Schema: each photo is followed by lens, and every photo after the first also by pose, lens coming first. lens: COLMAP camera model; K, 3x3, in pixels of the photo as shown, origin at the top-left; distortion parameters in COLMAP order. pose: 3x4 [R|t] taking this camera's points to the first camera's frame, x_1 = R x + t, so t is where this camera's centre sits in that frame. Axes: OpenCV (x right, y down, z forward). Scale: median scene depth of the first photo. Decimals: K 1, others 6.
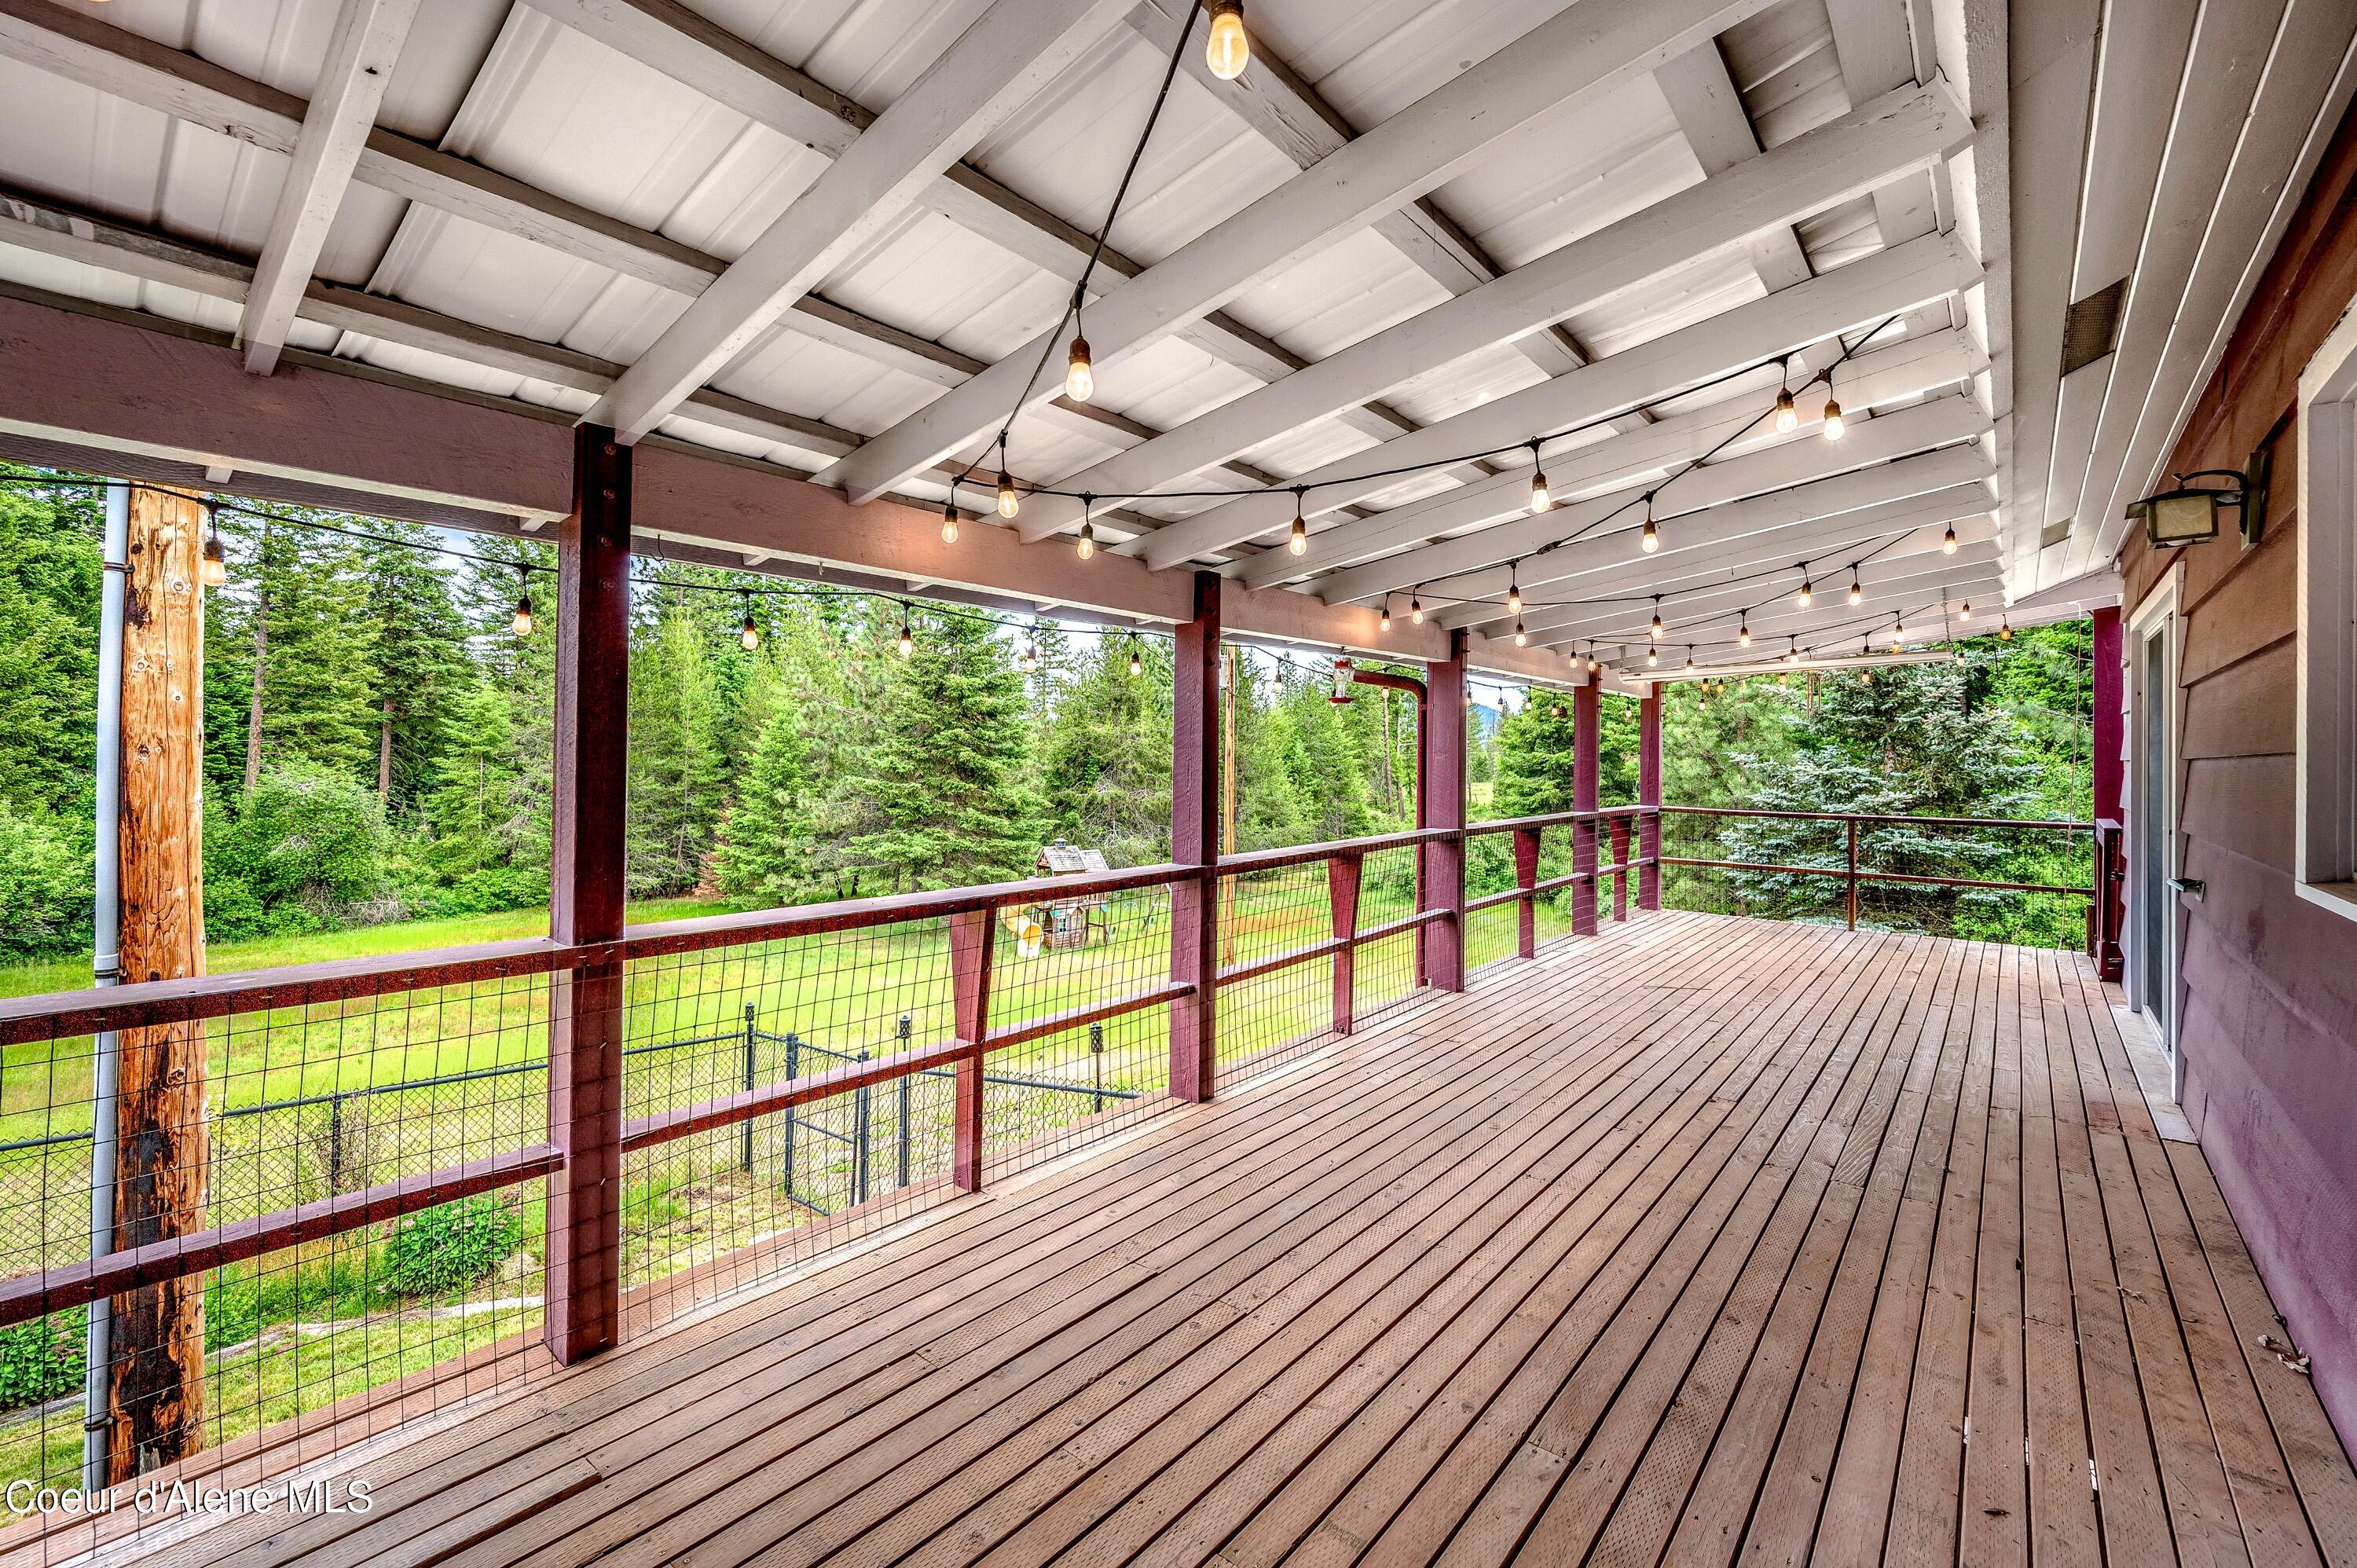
lens RADIAL K [[961.8, 0, 1176.3], [0, 961.8, 749.4], [0, 0, 1]] dist [-0.001377, -0.000016]
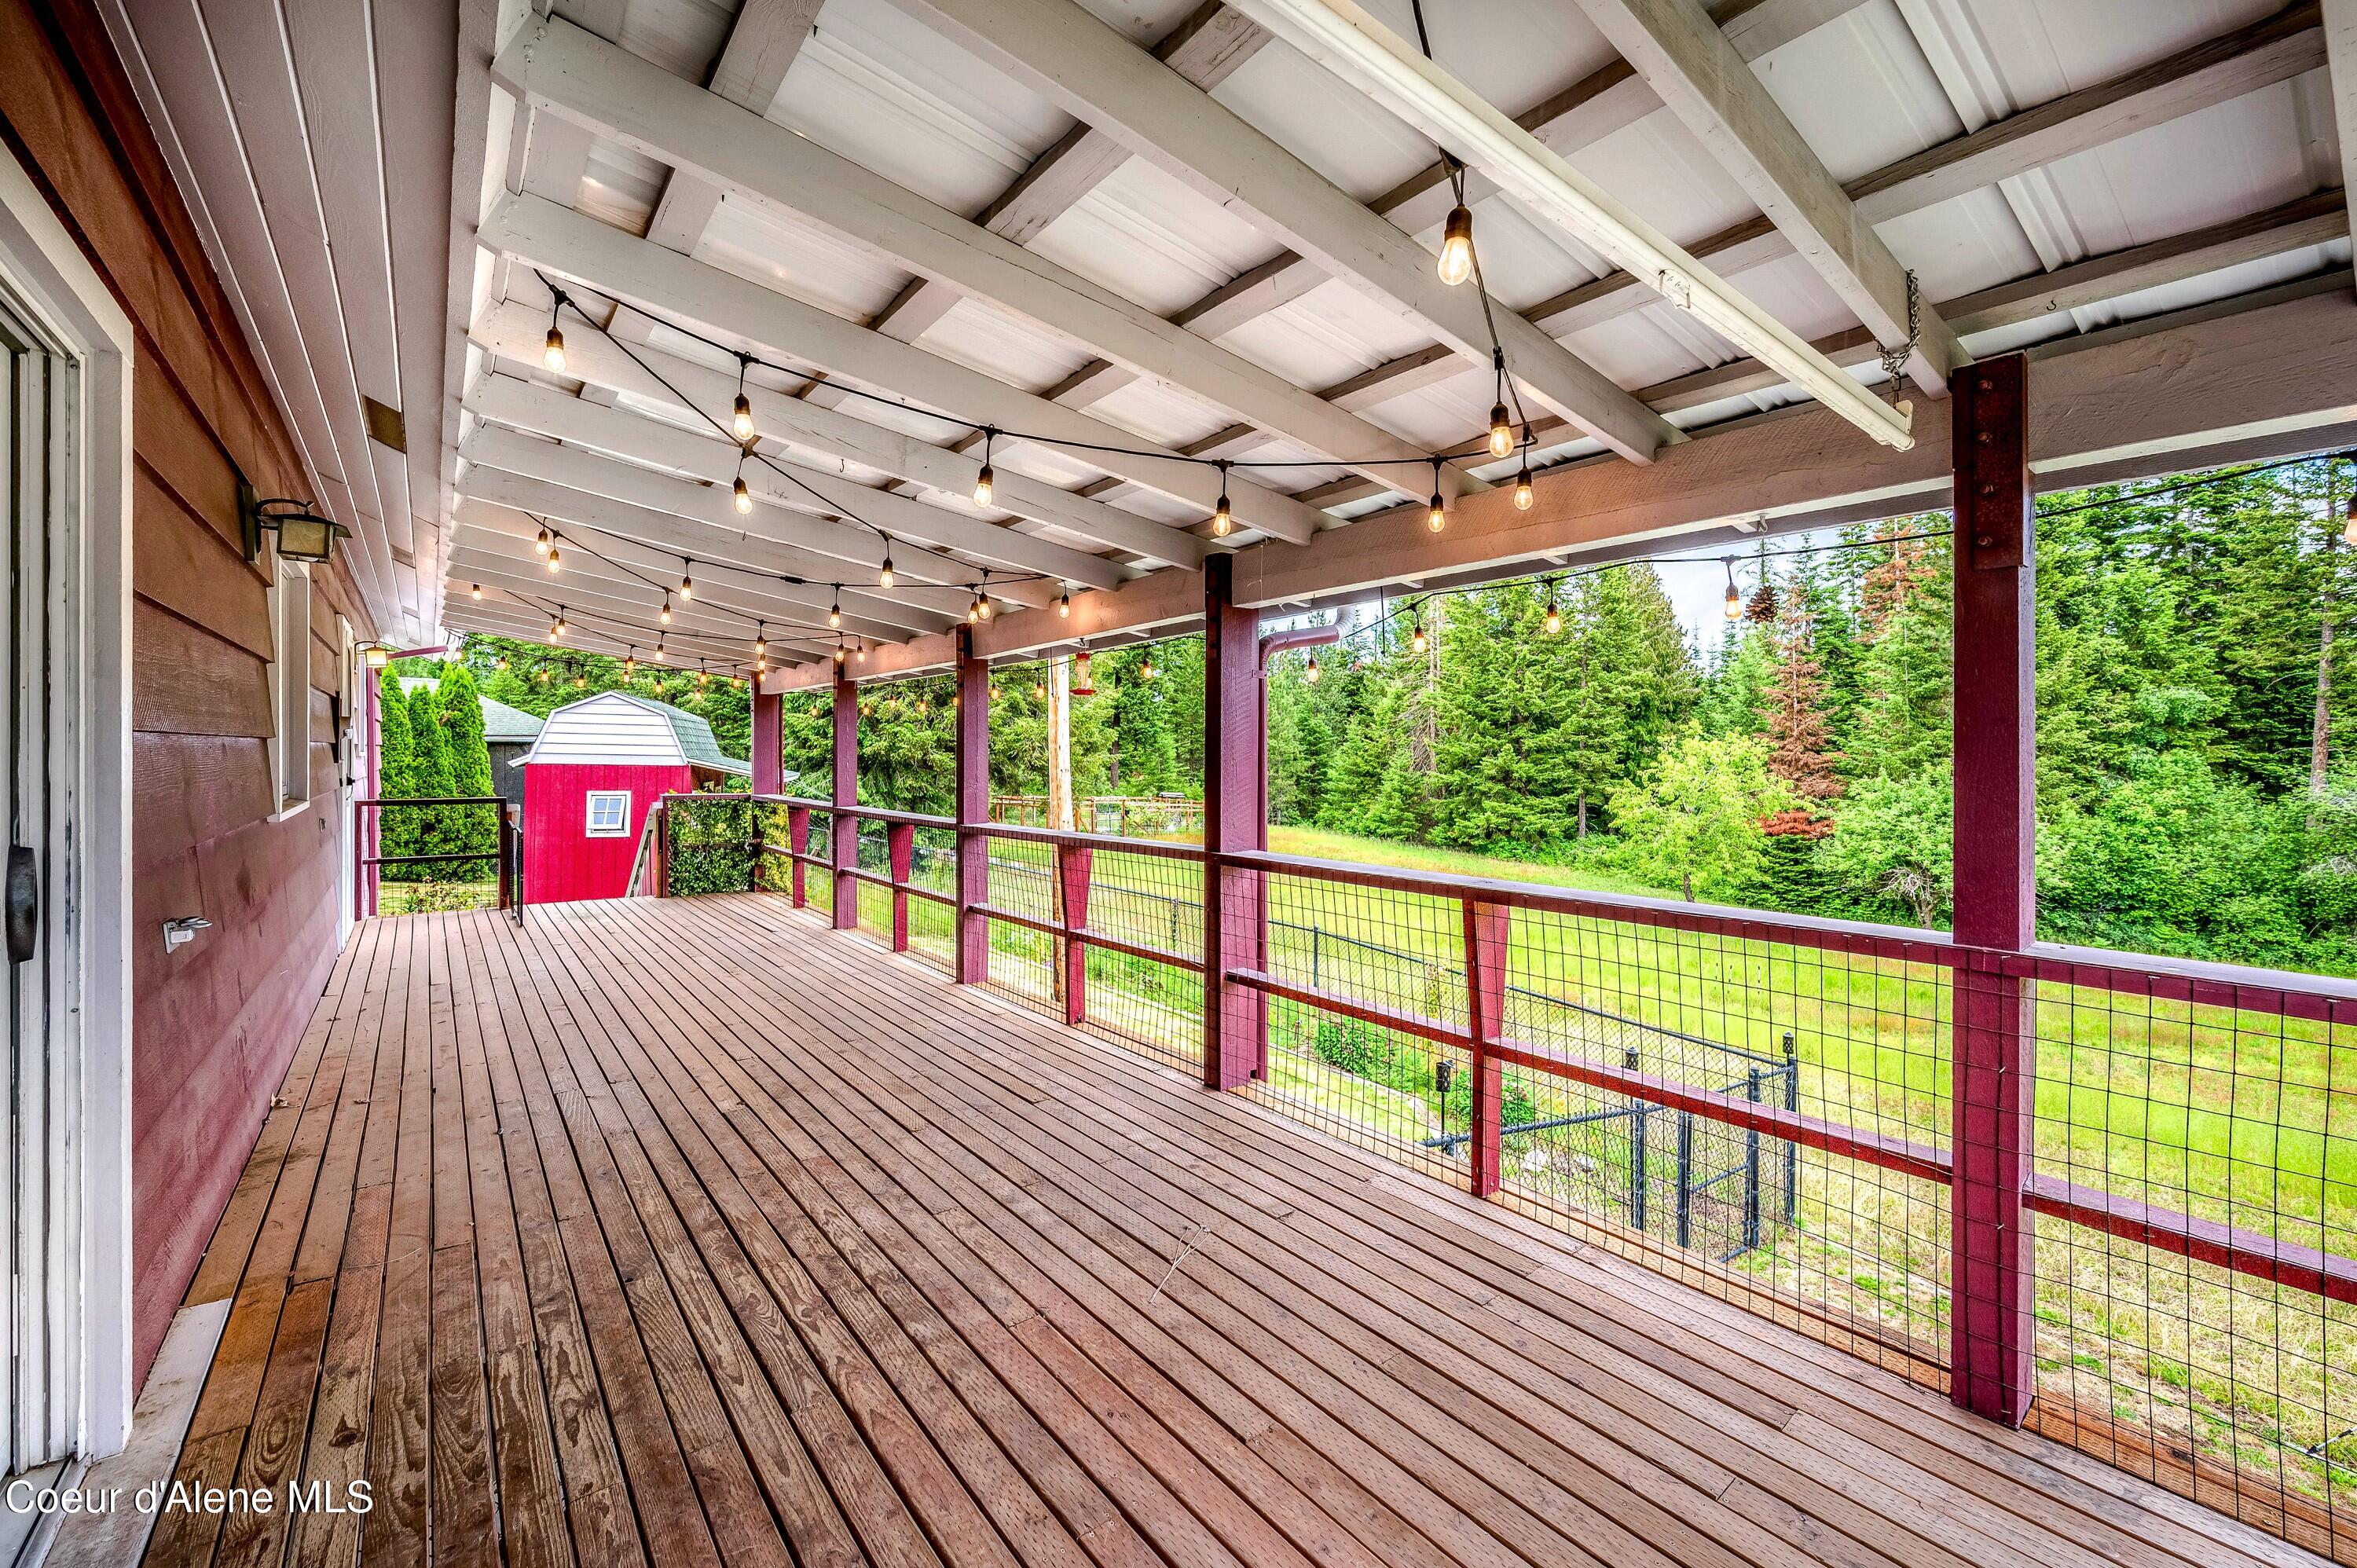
lens RADIAL K [[961.8, 0, 1176.3], [0, 961.8, 749.4], [0, 0, 1]] dist [-0.001377, -0.000016]
pose [[-0.181553, -0.016739, -0.983239, 0.137708], [0.003091, 0.999840, -0.017593, 0.006364], [0.983376, -0.006234, -0.181472, 0.150521]]
